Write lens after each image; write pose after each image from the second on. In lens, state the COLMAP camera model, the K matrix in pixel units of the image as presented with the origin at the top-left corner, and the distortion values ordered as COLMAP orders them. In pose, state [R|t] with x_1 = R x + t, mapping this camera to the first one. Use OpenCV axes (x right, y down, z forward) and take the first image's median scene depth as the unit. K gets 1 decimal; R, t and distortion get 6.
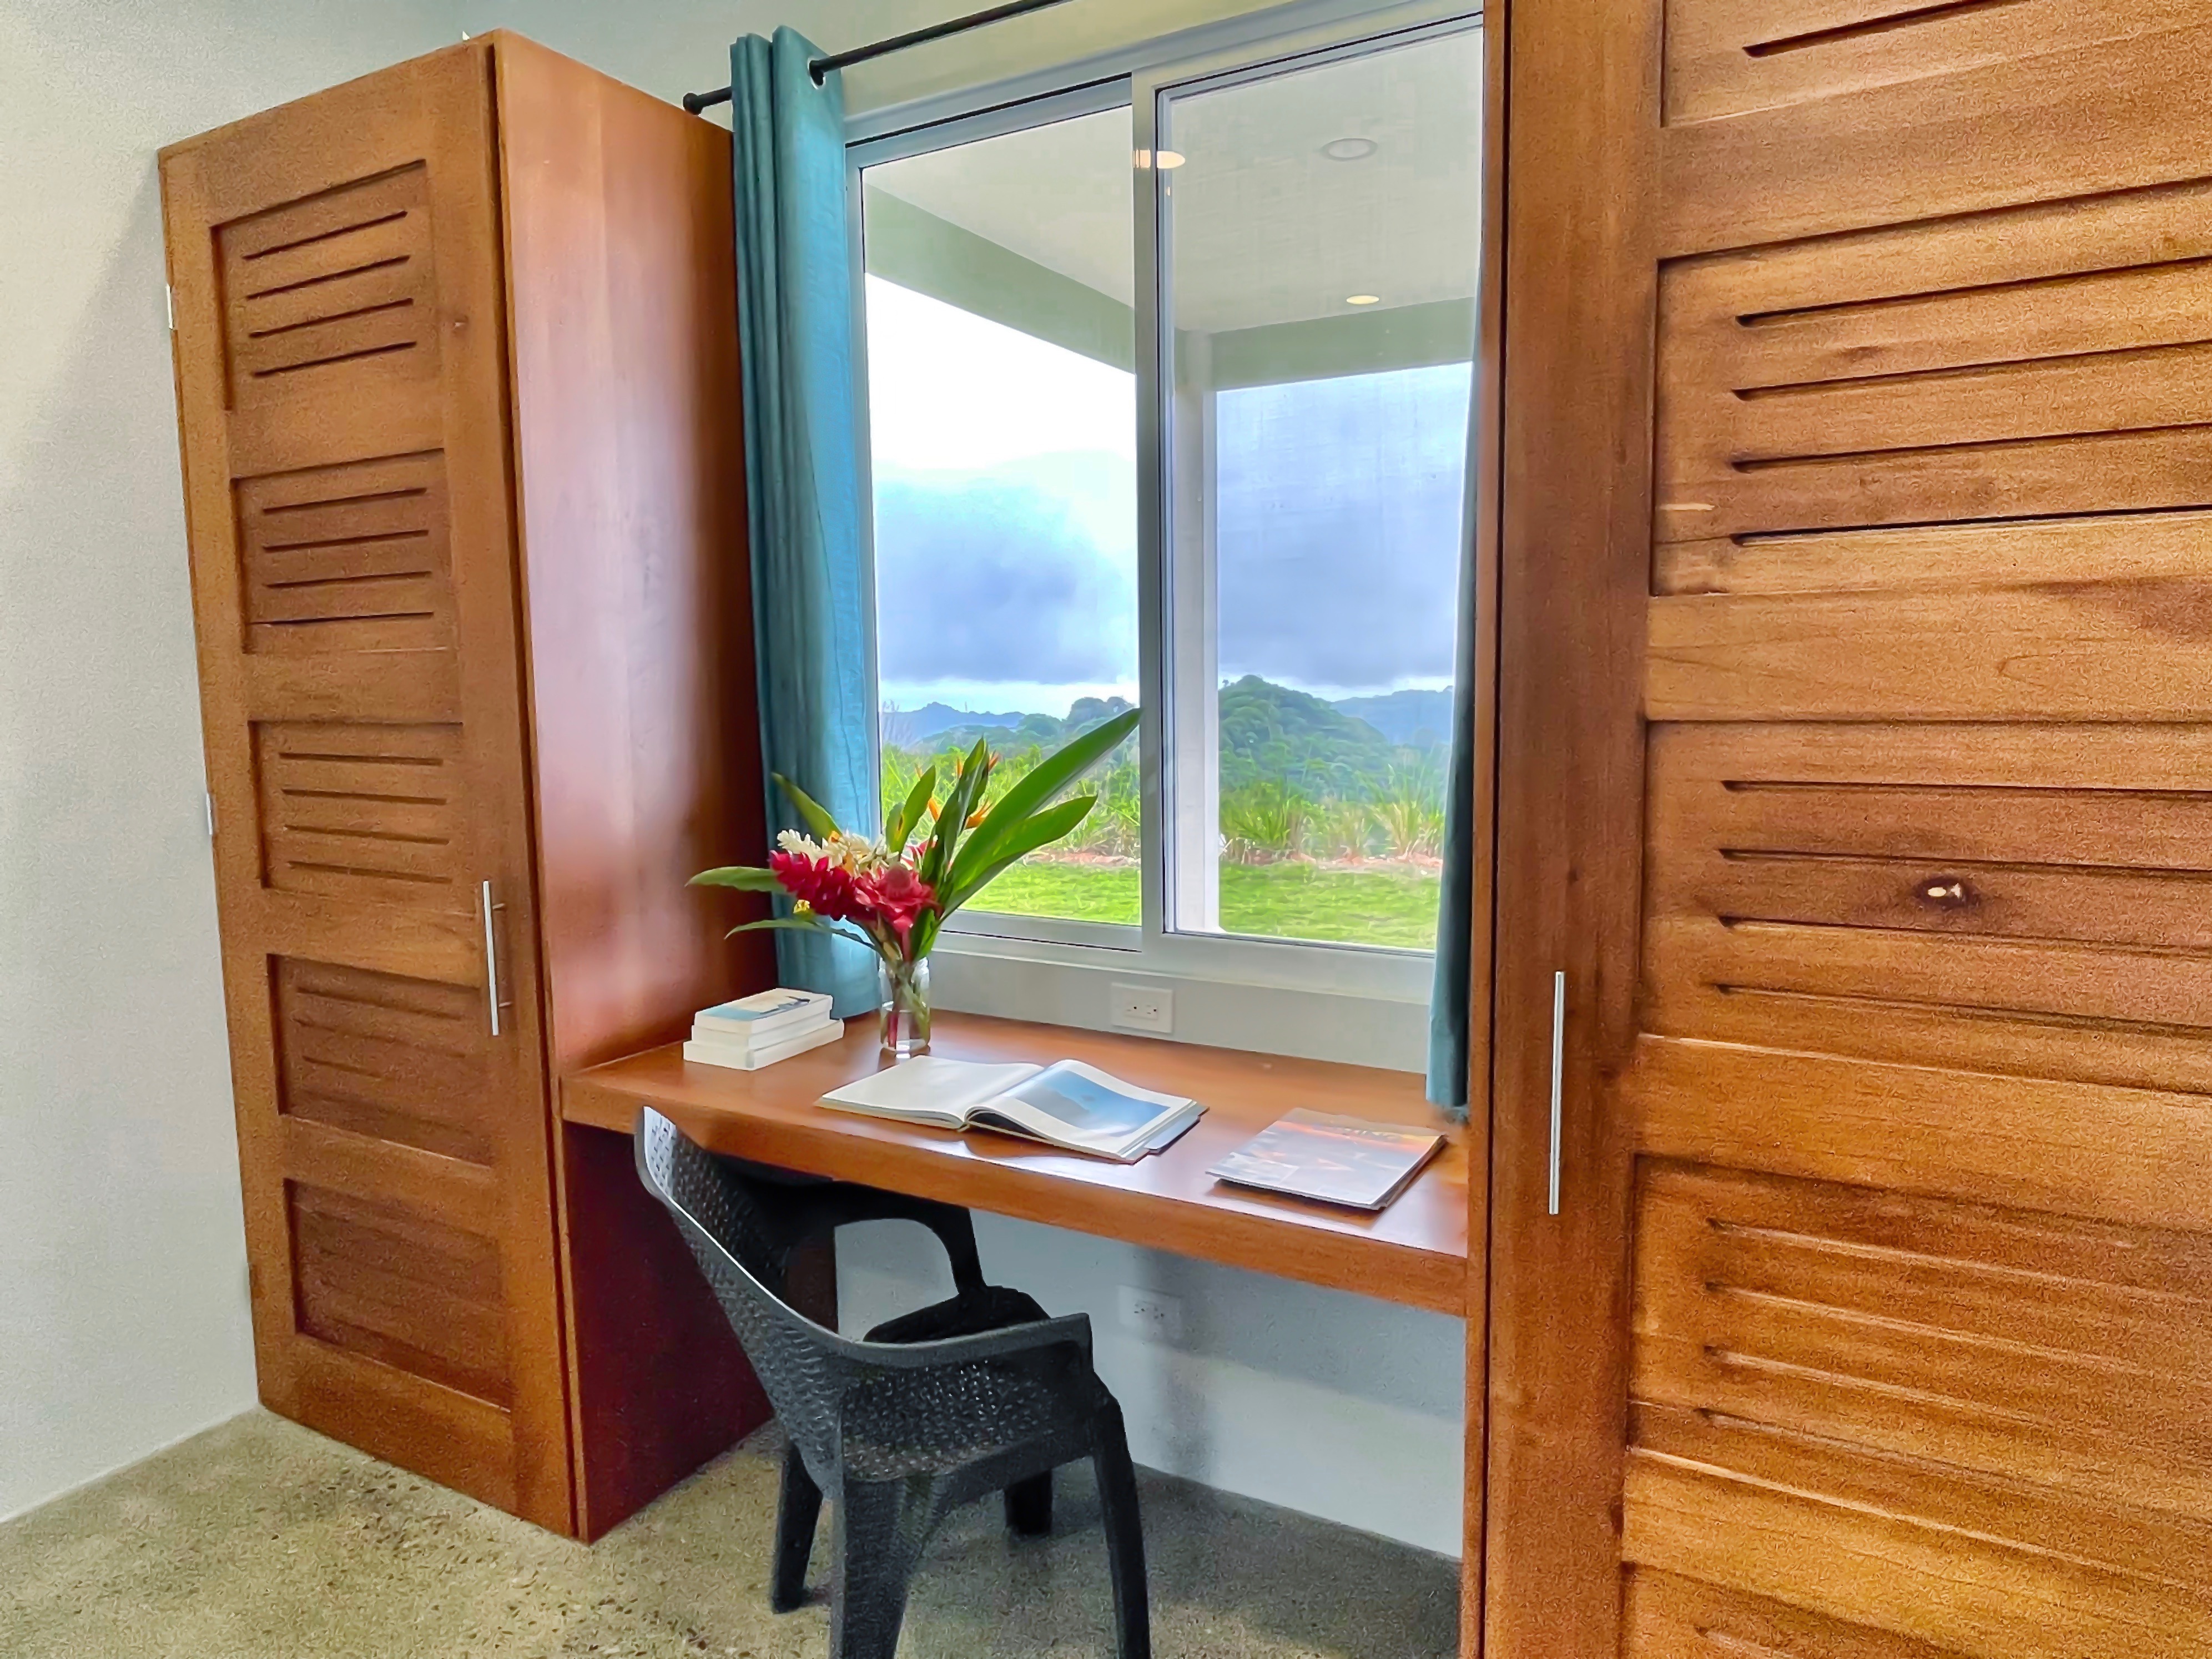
lens RADIAL K [[1367.5, 0, 1106.6], [0, 1367.5, 825.7], [0, 0, 1]] dist [-0.002302, 0.001848]
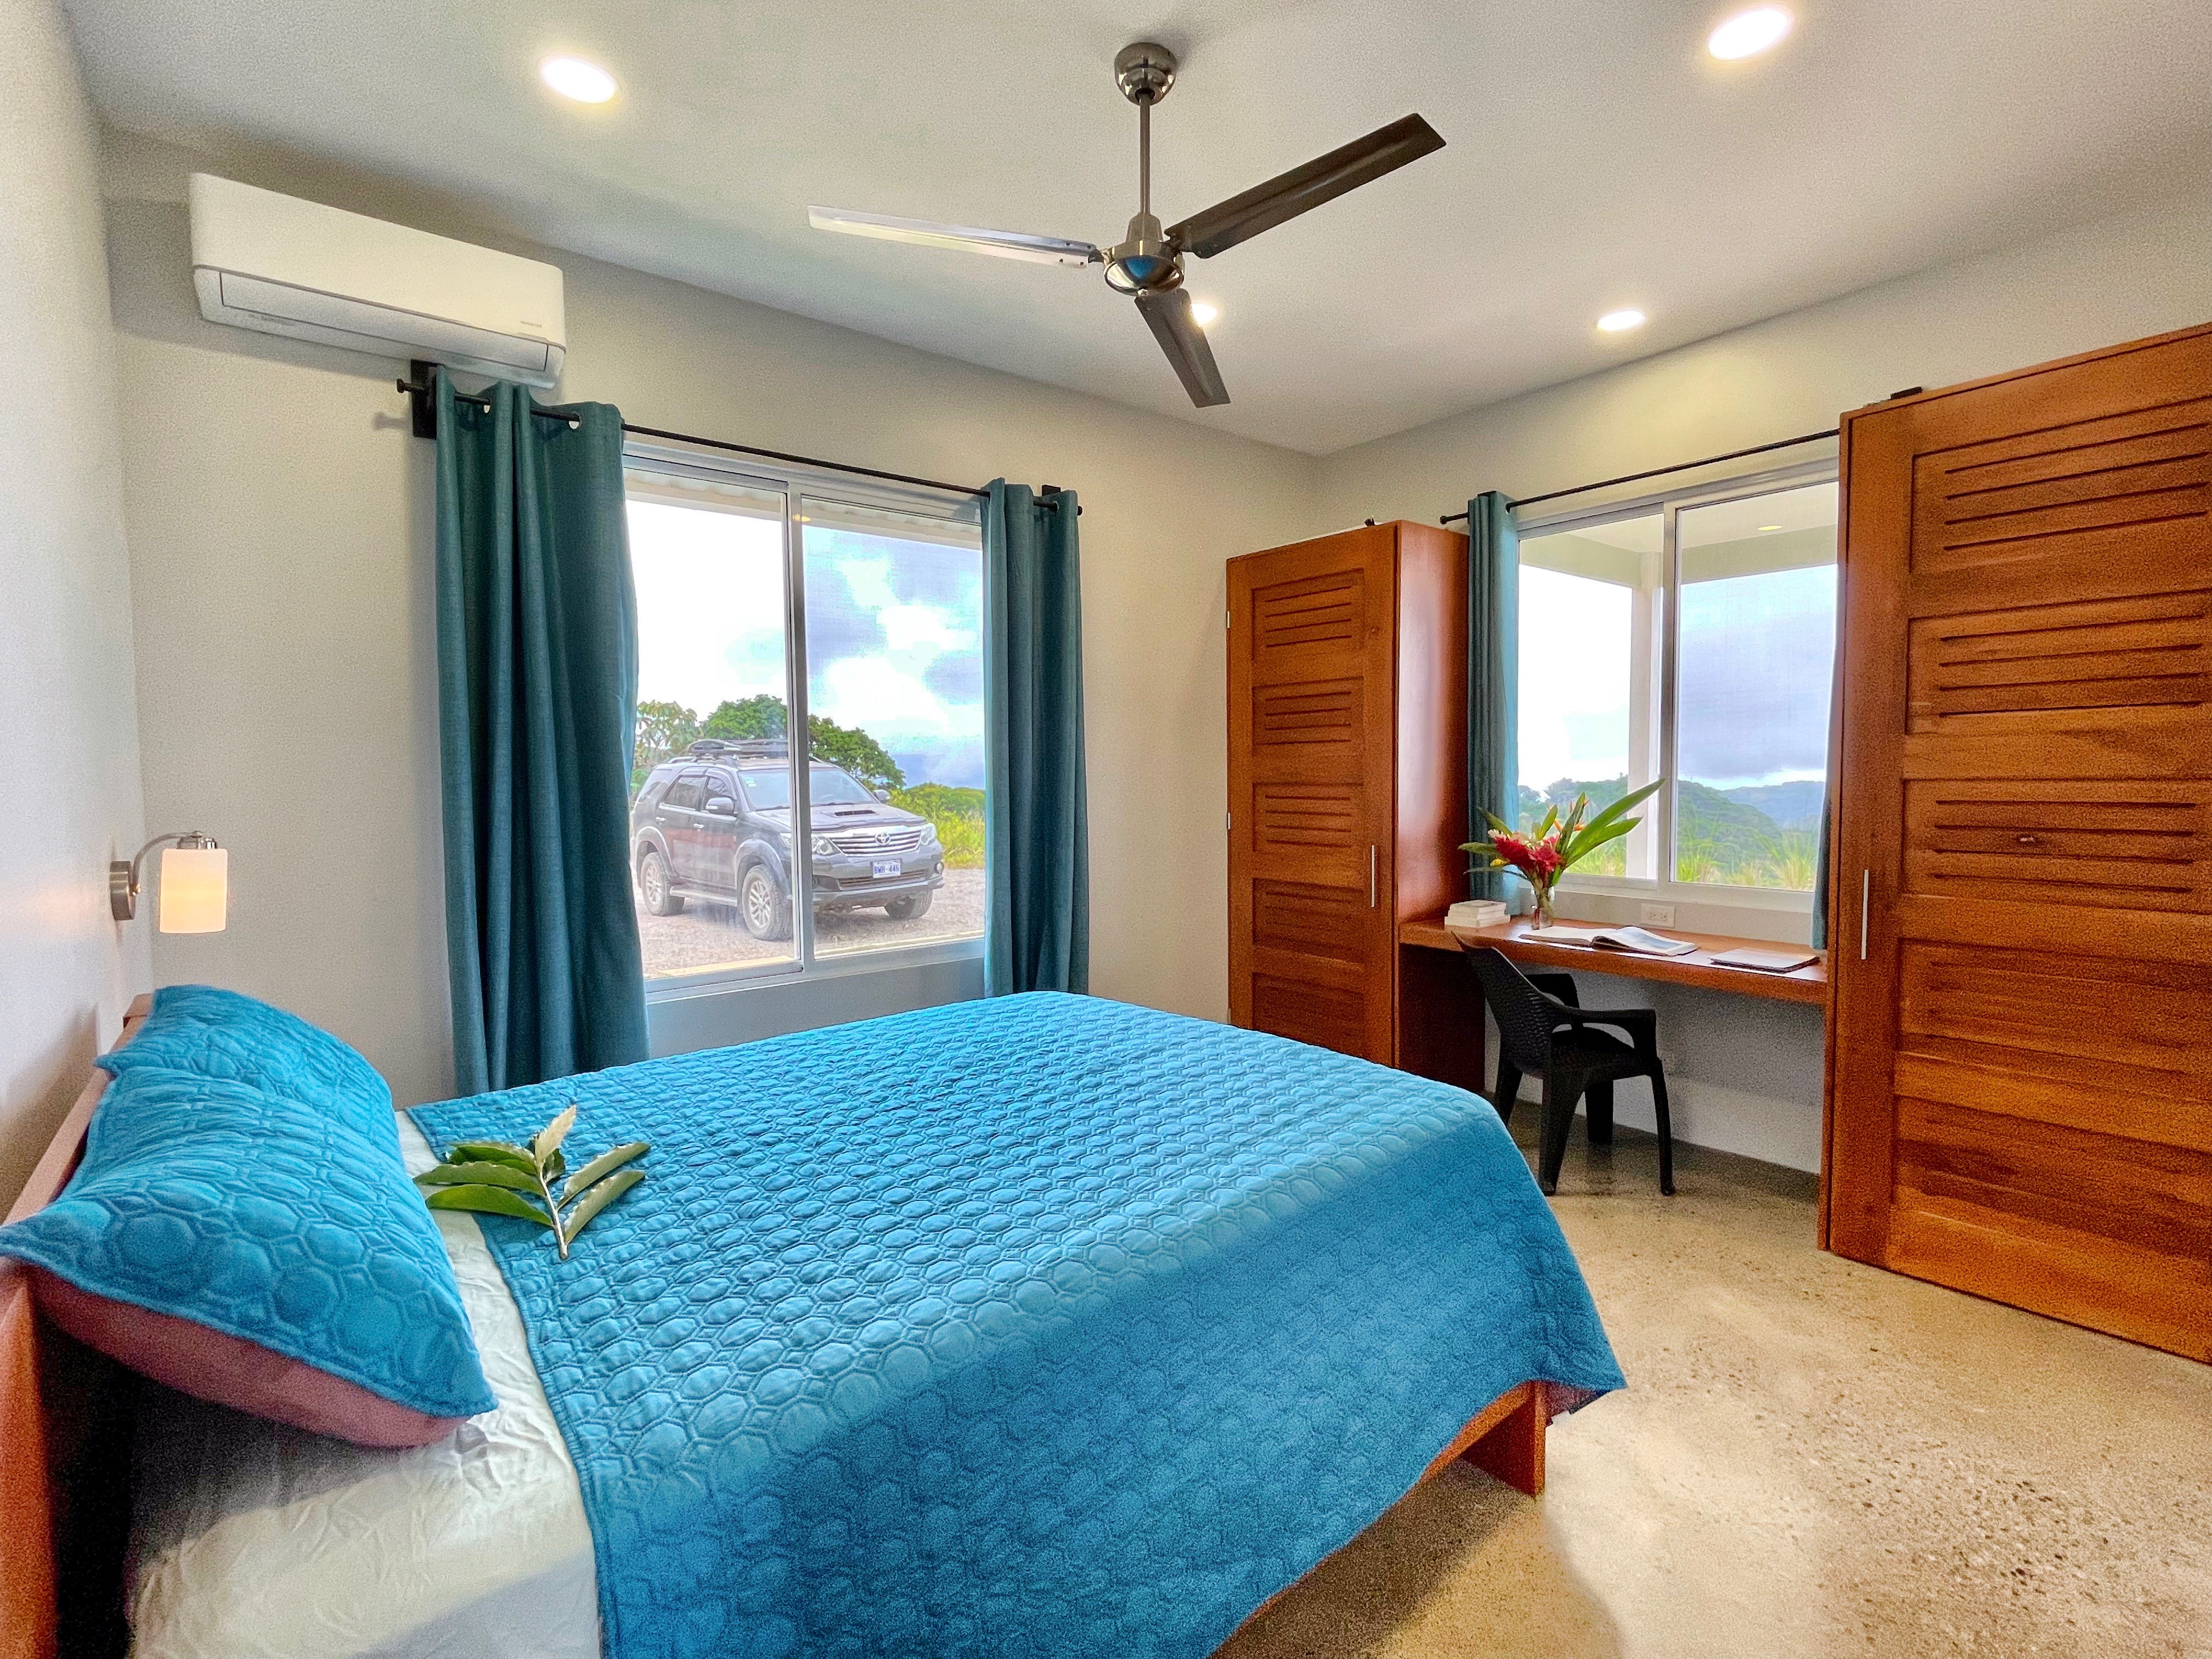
lens RADIAL K [[1031.0, 0, 1109.1], [0, 1031.0, 828.4], [0, 0, 1]] dist [0.001629, -0.000410]
pose [[0.931491, 0.022311, -0.363080, -0.205942], [-0.040820, 0.998224, -0.043382, 0.106615], [0.361468, 0.055231, 0.930747, -0.909181]]
